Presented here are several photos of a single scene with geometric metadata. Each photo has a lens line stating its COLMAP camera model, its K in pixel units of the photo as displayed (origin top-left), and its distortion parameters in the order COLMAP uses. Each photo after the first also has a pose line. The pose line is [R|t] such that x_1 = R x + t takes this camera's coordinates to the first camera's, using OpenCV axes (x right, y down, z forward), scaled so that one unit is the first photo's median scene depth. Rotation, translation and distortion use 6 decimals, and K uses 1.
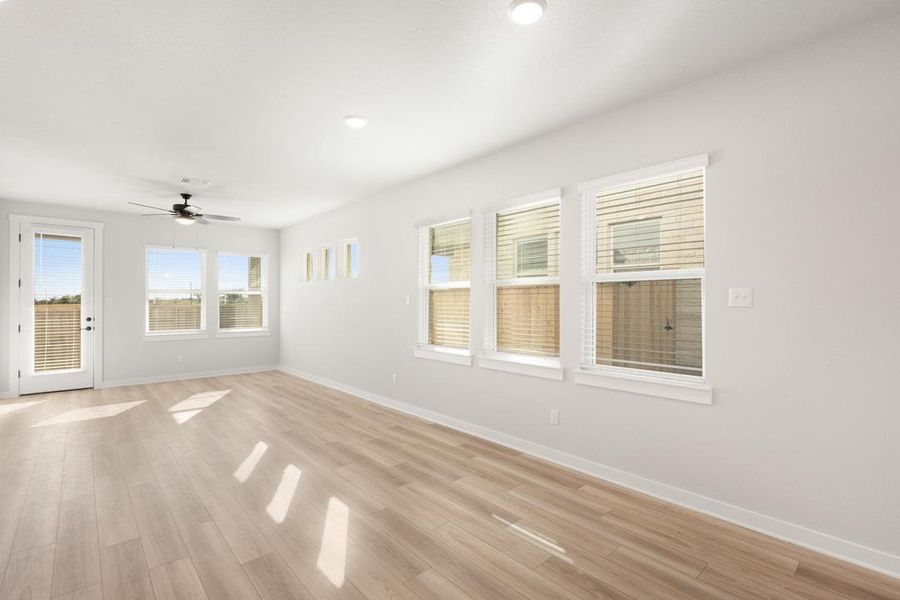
lens RADIAL K [[418.6, 0, 449.2], [0, 418.6, 299.9], [0, 0, 1]] dist [0.002508, -0.003730]
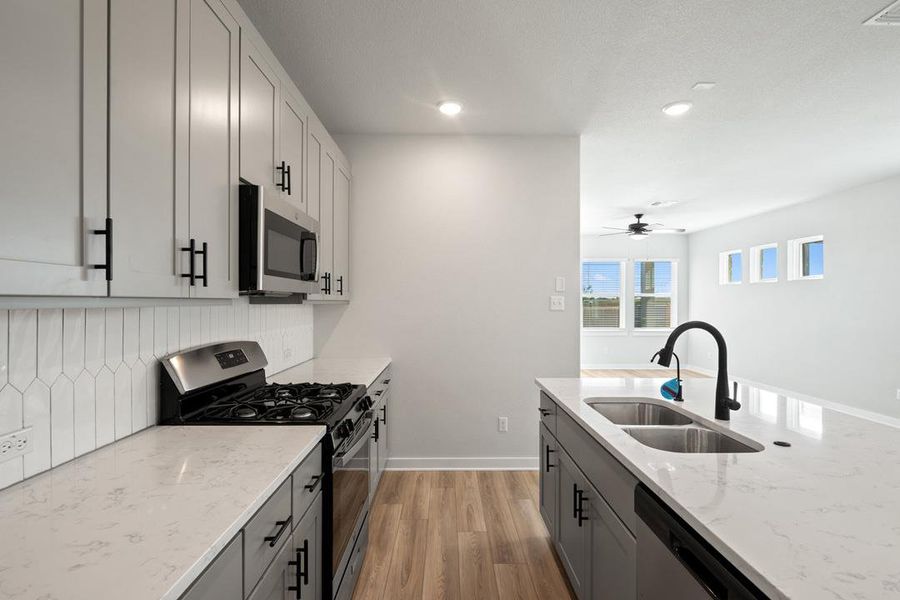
lens RADIAL K [[418.6, 0, 447.6], [0, 418.6, 302.4], [0, 0, 1]] dist [0.002508, -0.003730]
pose [[0.752605, 0.004545, -0.658457, -0.253889], [0.001192, 0.999965, 0.008265, -0.012429], [0.658471, -0.007005, 0.752573, -0.264717]]
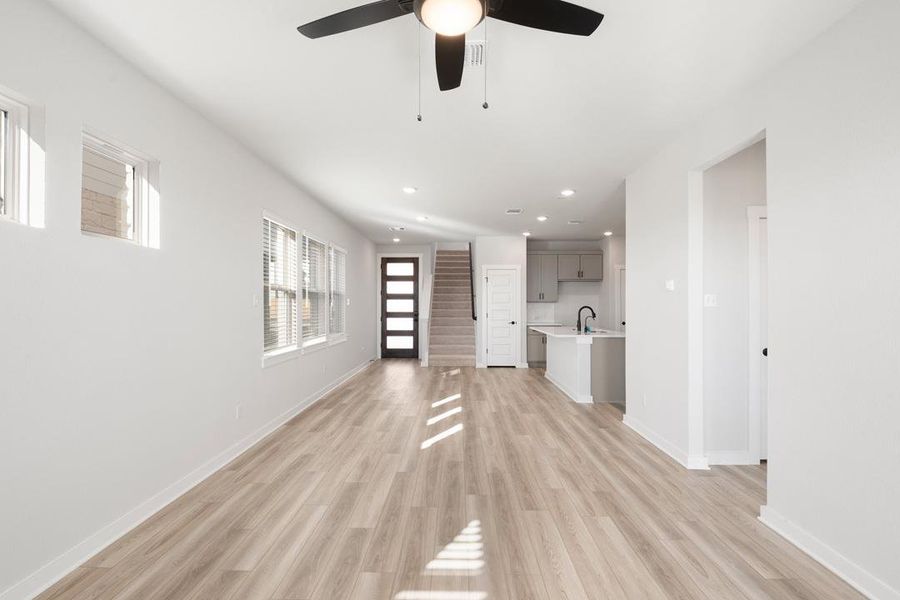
lens RADIAL K [[404.2, 0, 448.2], [0, 404.2, 294.0], [0, 0, 1]] dist [-0.009000, -0.000521]
pose [[-0.726265, 0.016653, 0.687213, -0.829279], [-0.003557, 0.999602, -0.027982, 0.003816], [-0.687406, -0.022767, -0.725917, 1.204971]]
